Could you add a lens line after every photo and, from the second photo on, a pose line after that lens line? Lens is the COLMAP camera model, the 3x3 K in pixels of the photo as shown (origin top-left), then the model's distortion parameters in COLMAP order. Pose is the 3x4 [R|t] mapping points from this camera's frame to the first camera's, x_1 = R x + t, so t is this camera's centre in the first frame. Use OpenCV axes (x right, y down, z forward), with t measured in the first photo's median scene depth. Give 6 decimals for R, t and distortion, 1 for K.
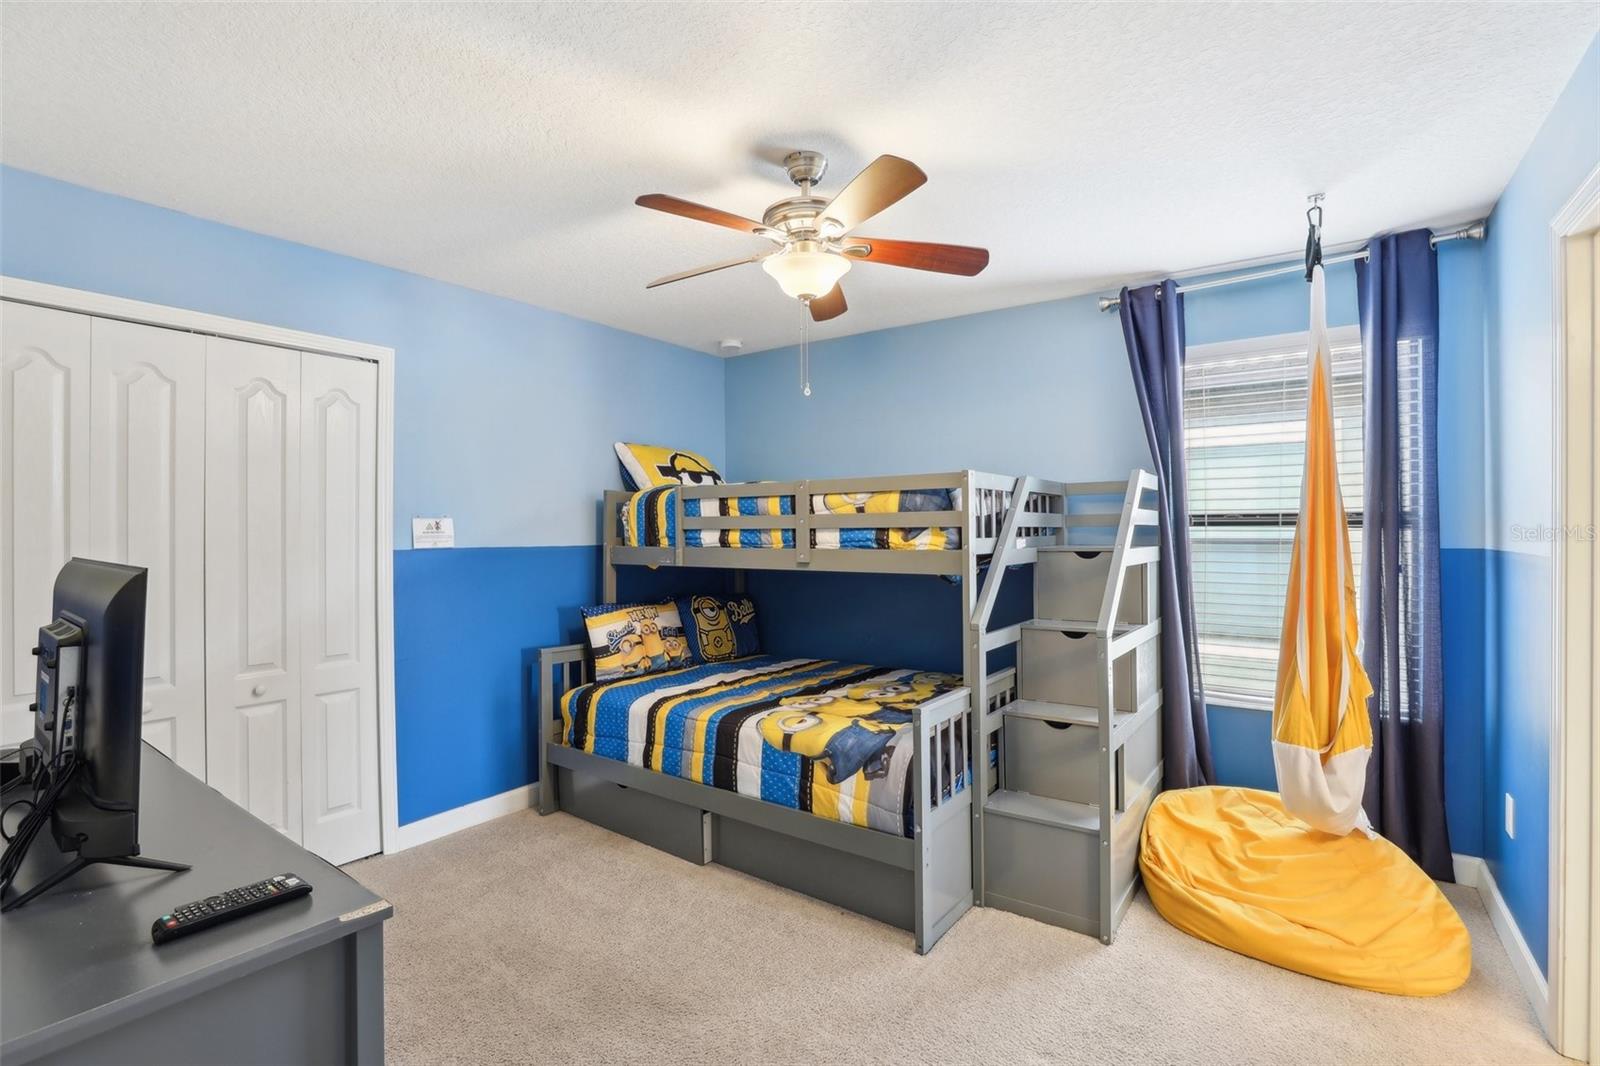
lens RADIAL K [[746.0, 0, 802.1], [0, 746.0, 527.6], [0, 0, 1]] dist [-0.045790, 0.017001]
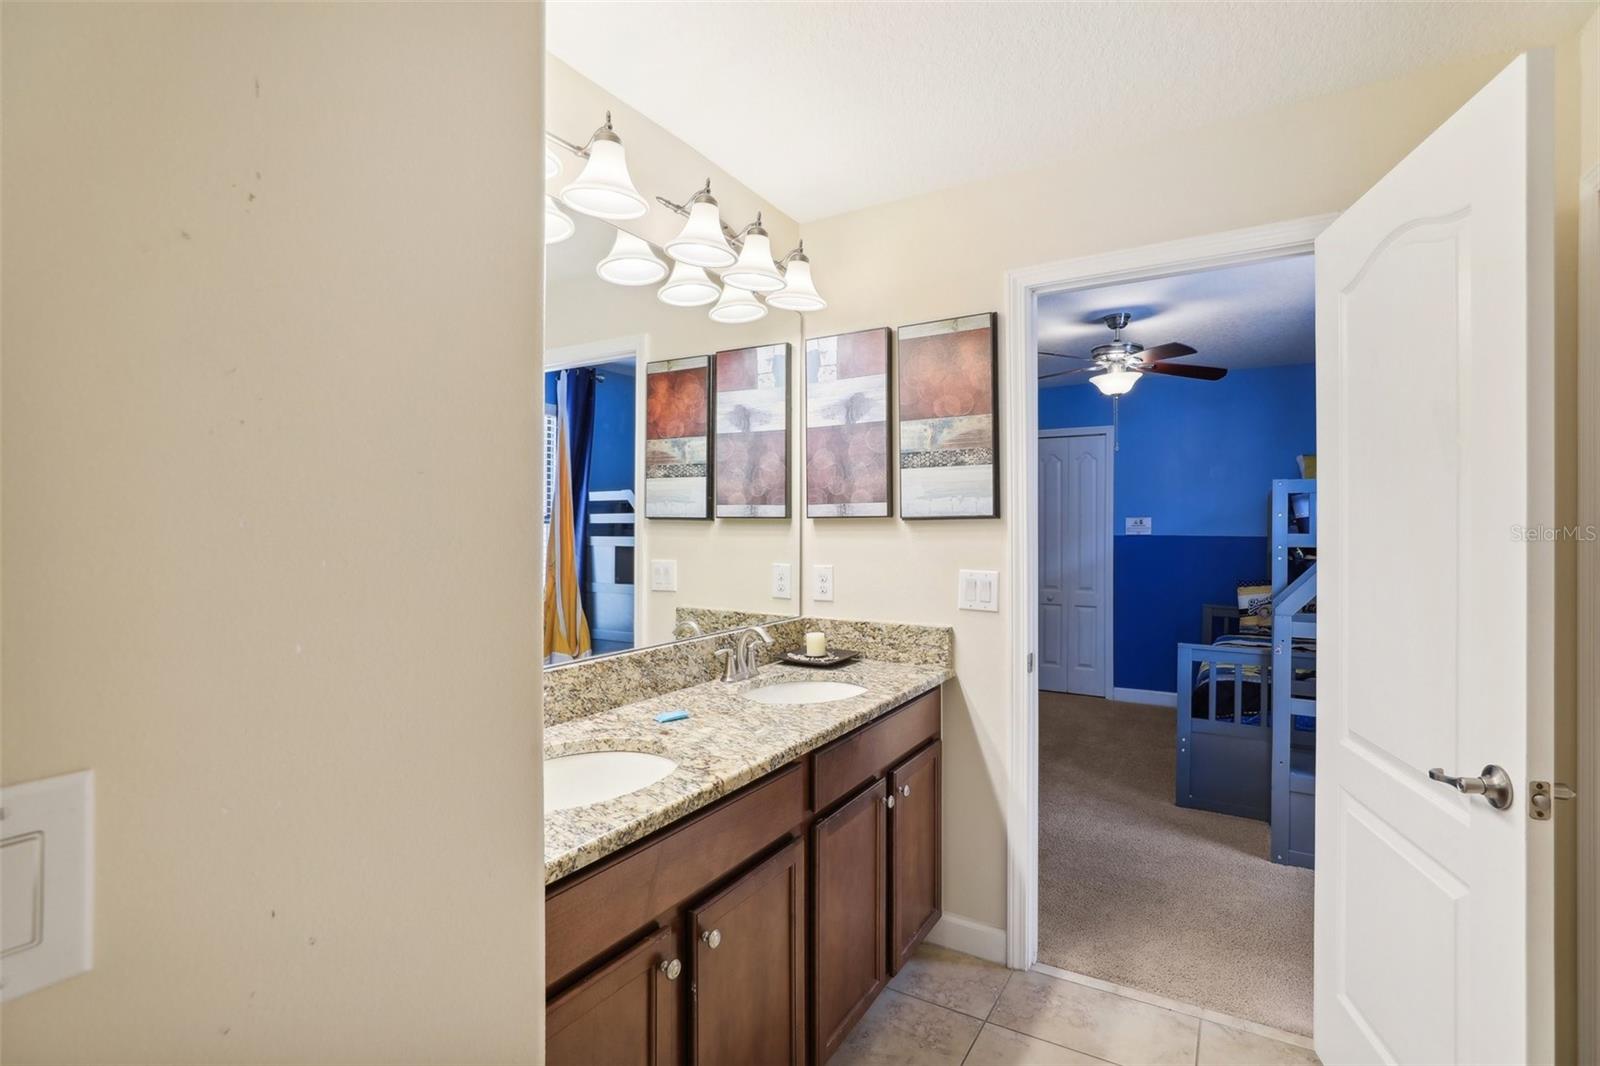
lens RADIAL K [[746.0, 0, 802.1], [0, 746.0, 527.6], [0, 0, 1]] dist [-0.045790, 0.017001]
pose [[0.087233, 0.011898, -0.996117, 1.155121], [0.001539, 0.999926, 0.012079, -0.011362], [0.996187, -0.002587, 0.087208, 0.064868]]
